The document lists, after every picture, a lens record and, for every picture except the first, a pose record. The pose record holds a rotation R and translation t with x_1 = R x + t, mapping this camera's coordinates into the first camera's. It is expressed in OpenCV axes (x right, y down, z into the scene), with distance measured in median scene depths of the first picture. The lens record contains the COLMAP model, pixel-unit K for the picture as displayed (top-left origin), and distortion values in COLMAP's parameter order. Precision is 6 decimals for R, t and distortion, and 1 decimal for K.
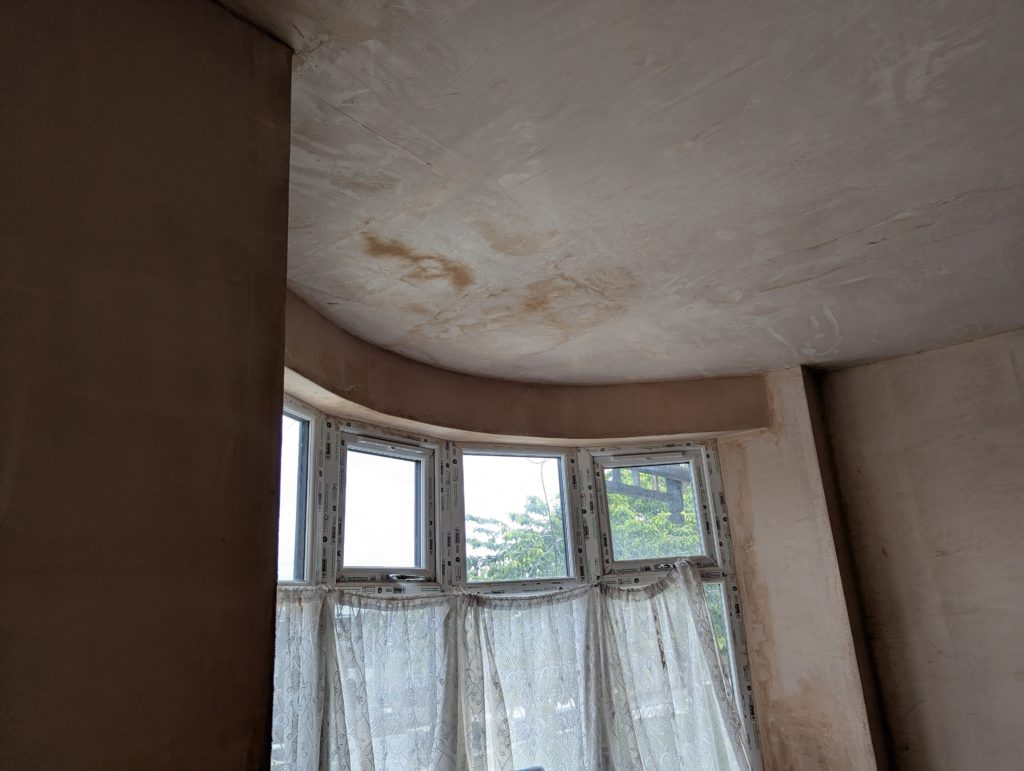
lens RADIAL K [[717.7, 0, 518.1], [0, 717.7, 389.6], [0, 0, 1]] dist [0.042435, -0.059965]
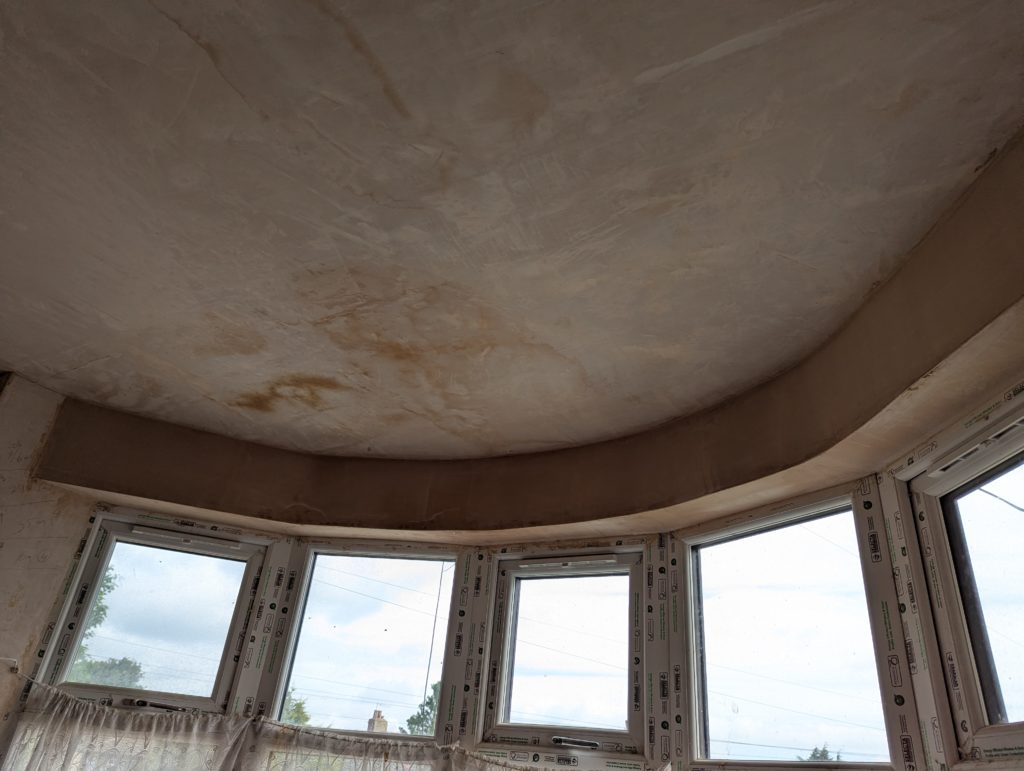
lens RADIAL K [[717.7, 0, 518.1], [0, 717.7, 389.6], [0, 0, 1]] dist [0.042435, -0.059965]
pose [[0.137754, -0.421448, -0.896329, 0.648162], [0.190529, 0.899331, -0.393578, 0.222879], [0.971968, -0.116560, 0.204185, 0.860893]]
